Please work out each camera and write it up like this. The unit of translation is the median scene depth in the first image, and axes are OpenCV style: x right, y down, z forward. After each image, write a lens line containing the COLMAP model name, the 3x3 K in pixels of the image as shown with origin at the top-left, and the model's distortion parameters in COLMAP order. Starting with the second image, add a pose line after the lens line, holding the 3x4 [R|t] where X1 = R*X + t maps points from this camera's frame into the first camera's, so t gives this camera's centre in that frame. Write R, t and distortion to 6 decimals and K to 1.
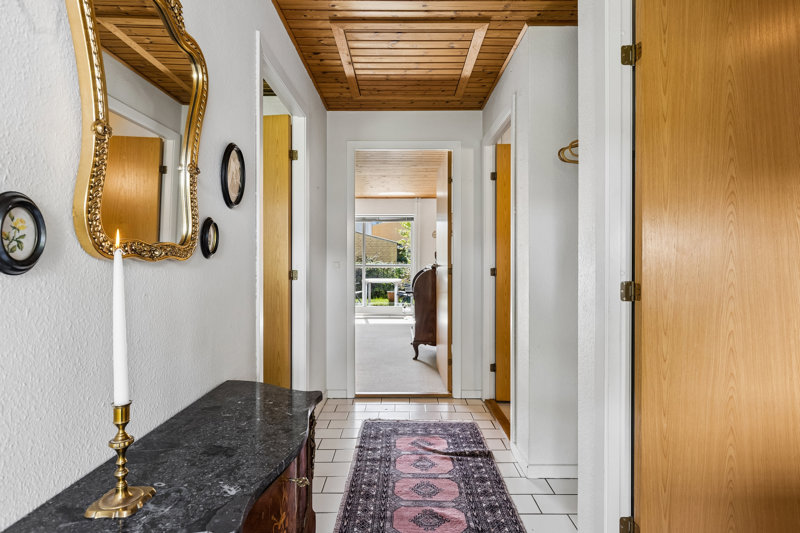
lens RADIAL K [[415.8, 0, 400.6], [0, 415.8, 259.8], [0, 0, 1]] dist [0.002421, 0.000526]
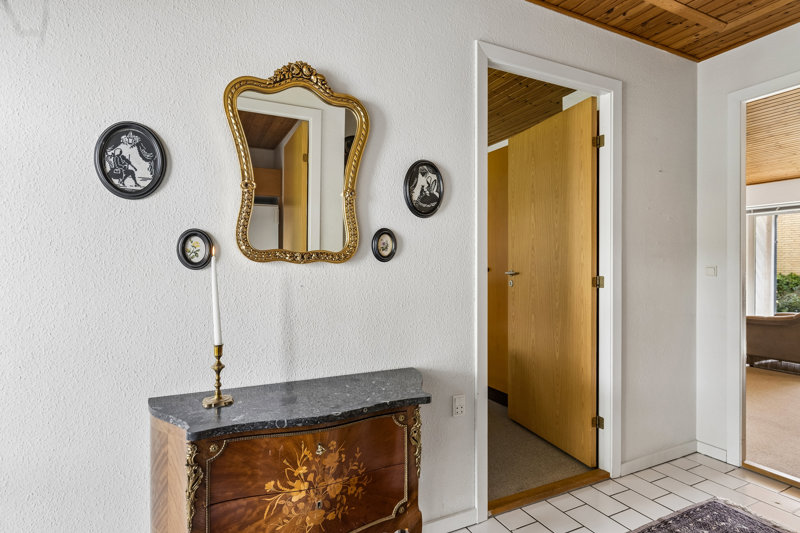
lens RADIAL K [[423.0, 0, 400.0], [0, 423.0, 266.5], [0, 0, 1]] dist [0.001345, 0.000920]
pose [[0.440010, 0.002426, -0.897990, 0.345489], [-0.002121, 0.999996, 0.001662, 0.004784], [0.897990, 0.001173, 0.440014, 0.251731]]
